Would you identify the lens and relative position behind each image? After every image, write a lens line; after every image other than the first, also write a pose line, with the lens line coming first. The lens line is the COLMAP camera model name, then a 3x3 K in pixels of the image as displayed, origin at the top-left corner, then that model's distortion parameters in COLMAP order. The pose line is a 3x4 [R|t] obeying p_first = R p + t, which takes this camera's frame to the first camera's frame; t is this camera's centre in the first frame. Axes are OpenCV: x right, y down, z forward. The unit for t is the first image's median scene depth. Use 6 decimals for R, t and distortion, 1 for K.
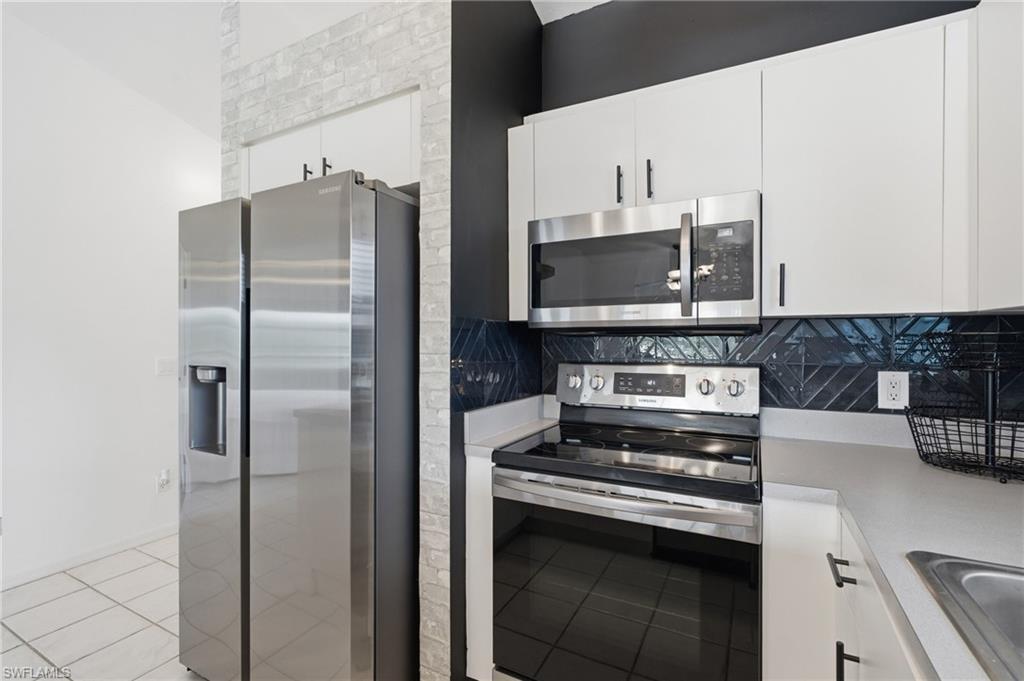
lens RADIAL K [[464.0, 0, 507.5], [0, 464.0, 338.9], [0, 0, 1]] dist [0.021371, -0.004572]
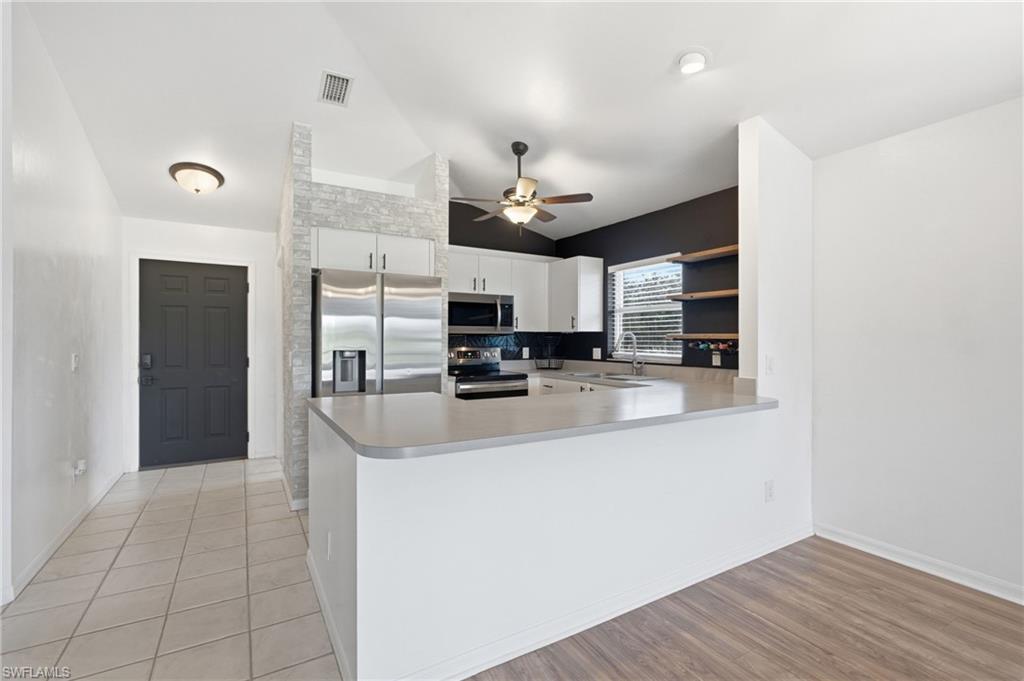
lens RADIAL K [[464.0, 0, 512.5], [0, 464.0, 341.1], [0, 0, 1]] dist [0.021371, -0.004572]
pose [[0.508588, -0.000438, 0.861010, -2.130080], [-0.004677, 0.999984, 0.003271, 0.007596], [-0.860997, -0.005690, 0.508578, -0.664305]]
